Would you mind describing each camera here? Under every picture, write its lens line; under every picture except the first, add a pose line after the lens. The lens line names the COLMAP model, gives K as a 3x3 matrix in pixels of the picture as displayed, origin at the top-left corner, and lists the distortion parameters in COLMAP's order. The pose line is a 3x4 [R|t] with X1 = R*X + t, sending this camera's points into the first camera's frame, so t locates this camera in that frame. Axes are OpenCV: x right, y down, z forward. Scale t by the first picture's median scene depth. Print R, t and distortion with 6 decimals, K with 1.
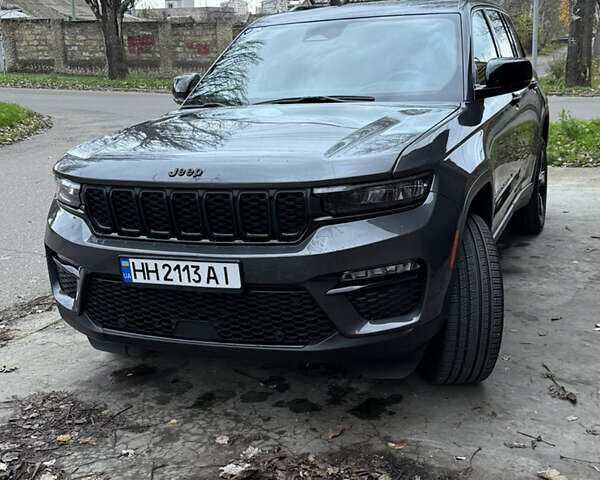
lens RADIAL K [[789.2, 0, 300.0], [0, 789.2, 240.0], [0, 0, 1]] dist [0.169771, -0.289730]
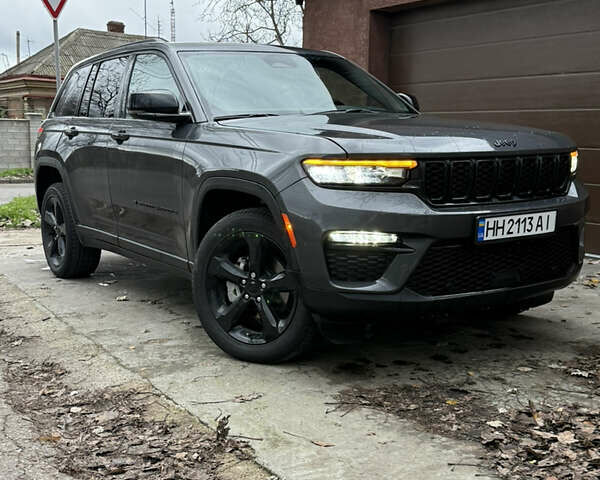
lens RADIAL K [[789.0, 0, 298.7], [0, 789.0, 232.0], [0, 0, 1]] dist [0.128153, -0.042263]
pose [[0.569588, -0.058549, 0.819842, -1.310706], [0.175876, 0.983039, -0.051987, 0.054678], [-0.802893, 0.173802, 0.570225, 0.578181]]
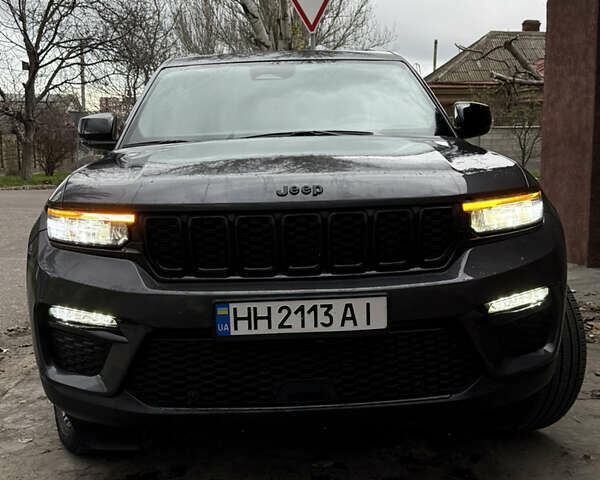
lens RADIAL K [[789.2, 0, 300.0], [0, 789.2, 240.0], [0, 0, 1]] dist [0.169771, -0.289730]
pose [[0.915805, -0.024072, 0.400900, -0.461656], [0.076066, 0.990532, -0.114286, 0.055445], [-0.394353, 0.135159, 0.908965, 0.276584]]
